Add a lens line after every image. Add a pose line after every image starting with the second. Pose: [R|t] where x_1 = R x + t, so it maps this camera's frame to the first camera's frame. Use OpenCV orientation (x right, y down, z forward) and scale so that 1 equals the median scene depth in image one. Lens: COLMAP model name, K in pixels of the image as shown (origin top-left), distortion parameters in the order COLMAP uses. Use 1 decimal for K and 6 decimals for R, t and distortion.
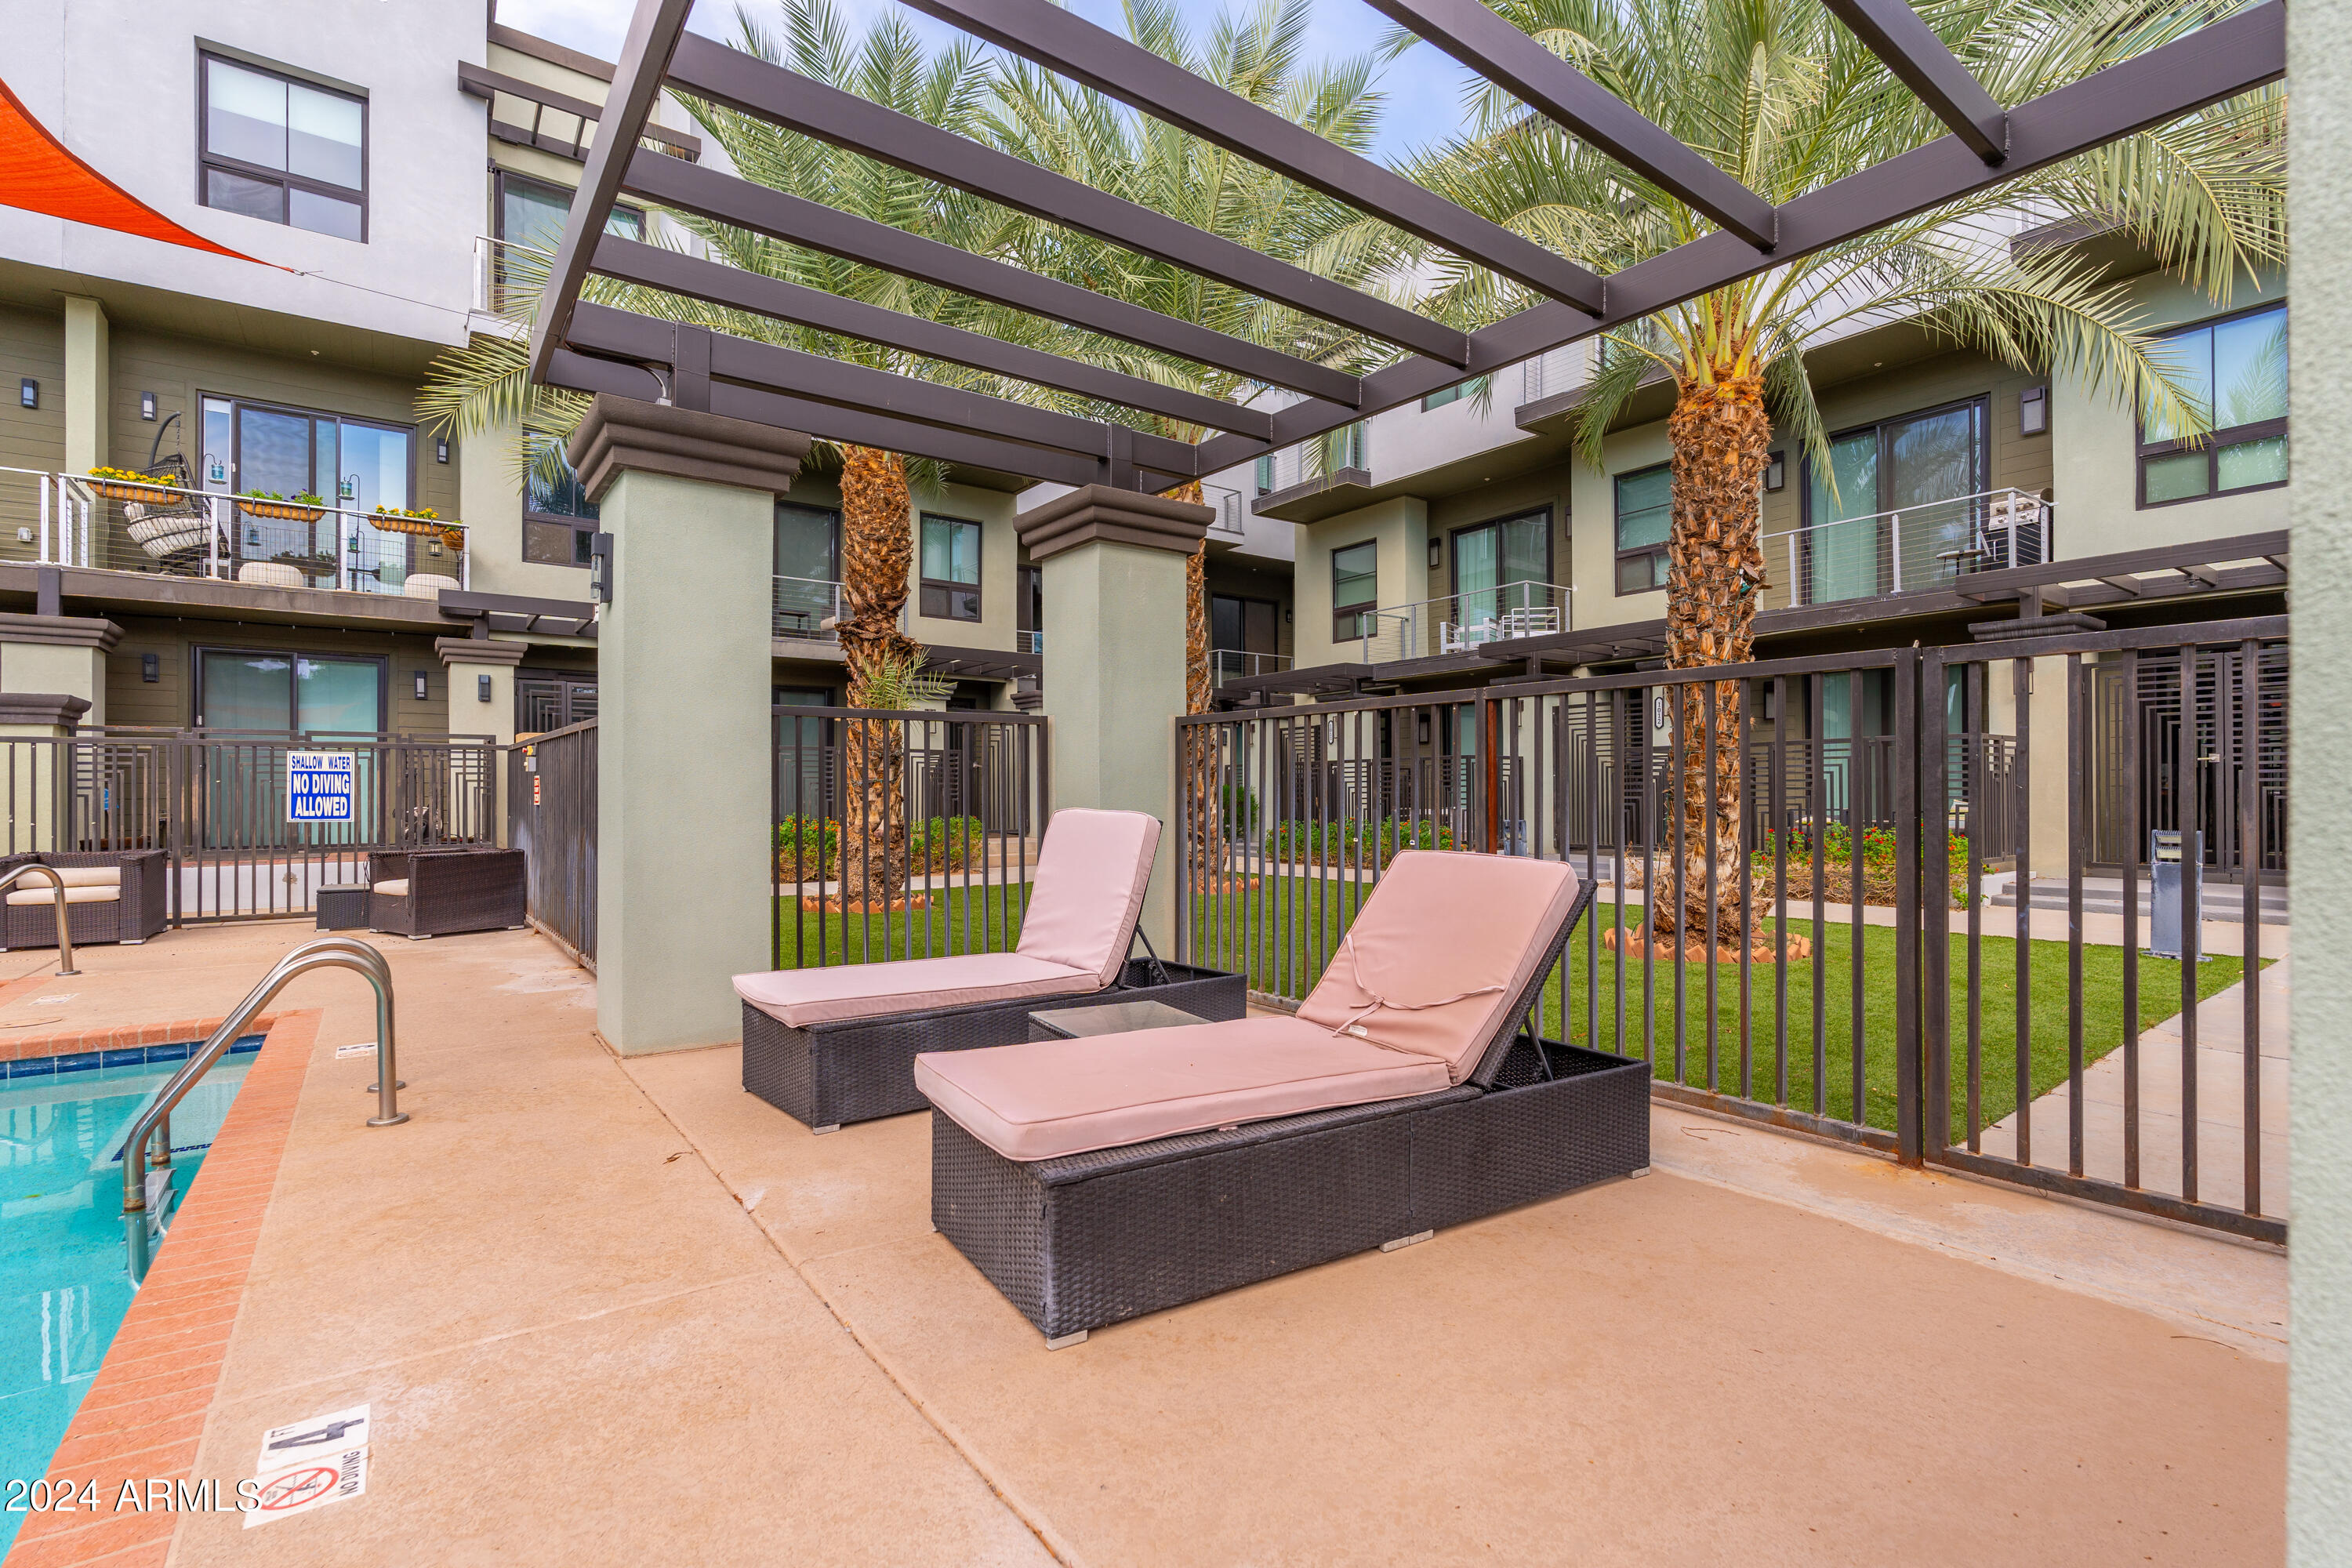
lens RADIAL K [[1051.3, 0, 1167.4], [0, 1051.3, 780.3], [0, 0, 1]] dist [0.001619, 0.000147]
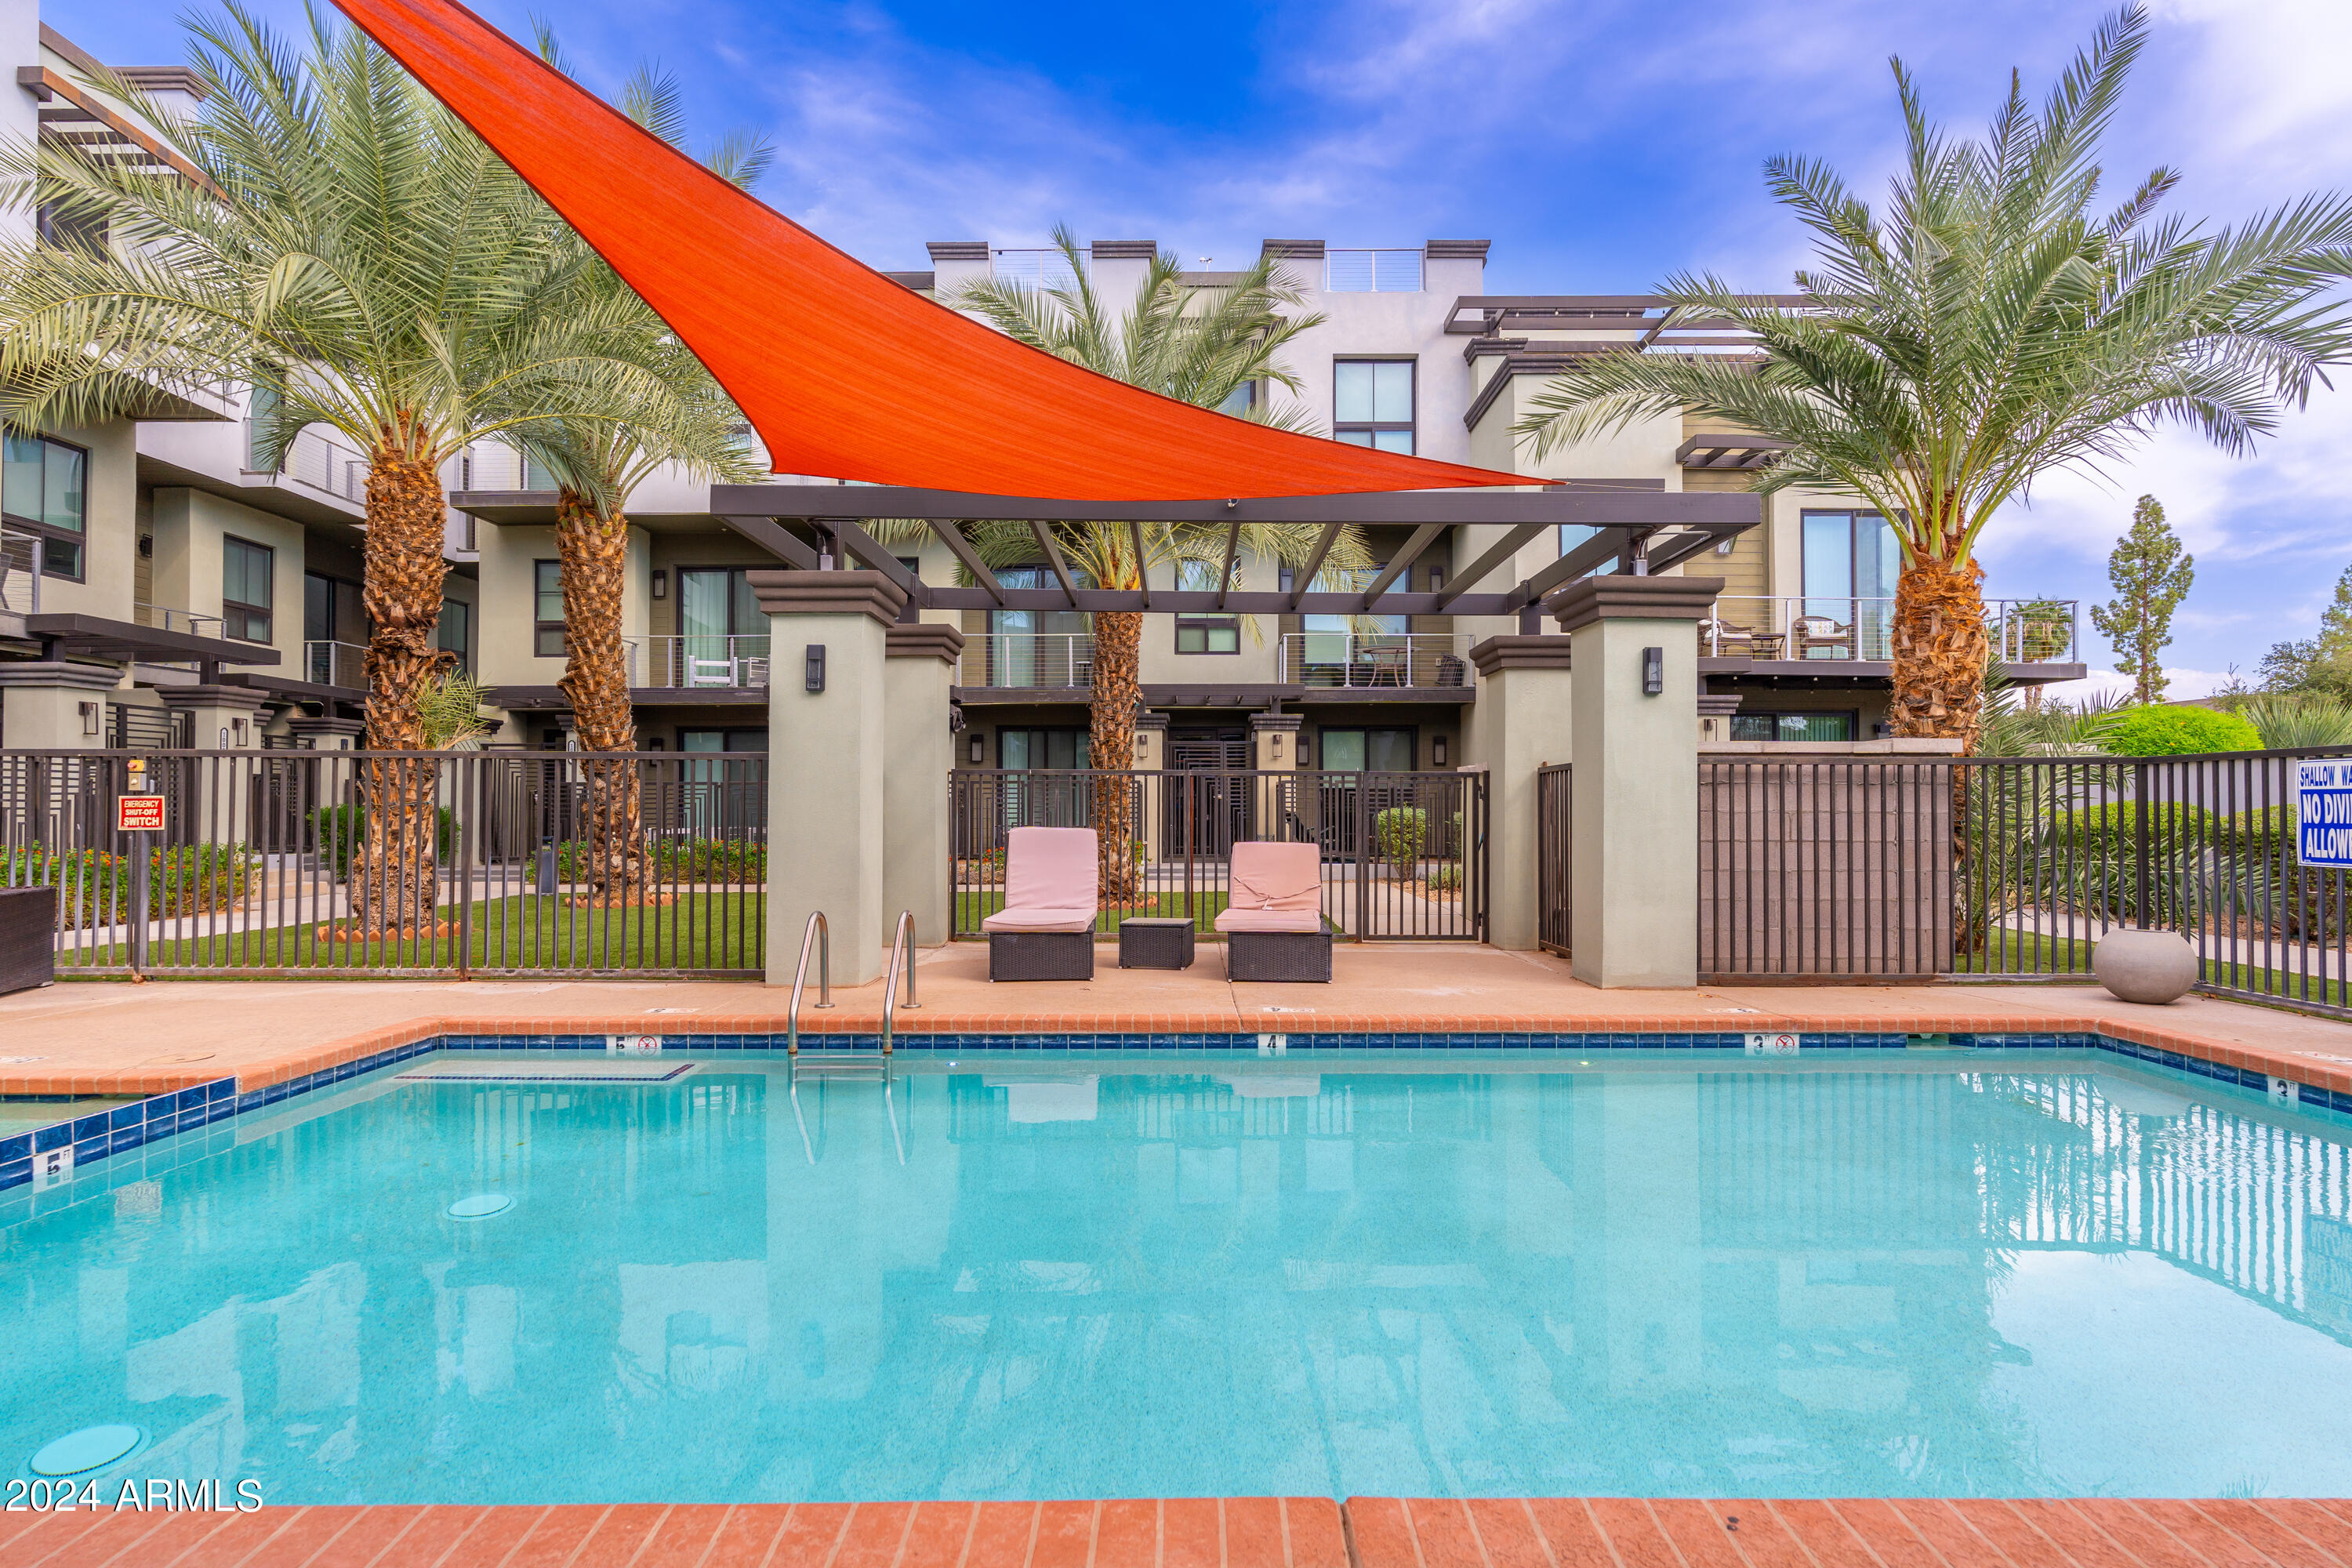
lens RADIAL K [[1227.4, 0, 1181.4], [0, 1227.4, 794.8], [0, 0, 1]] dist [0.002260, 0.000194]
pose [[0.591471, 0.015367, 0.806180, -0.669651], [-0.007963, 0.999881, -0.013217, 0.001647], [-0.806287, 0.001398, 0.591523, -0.198383]]
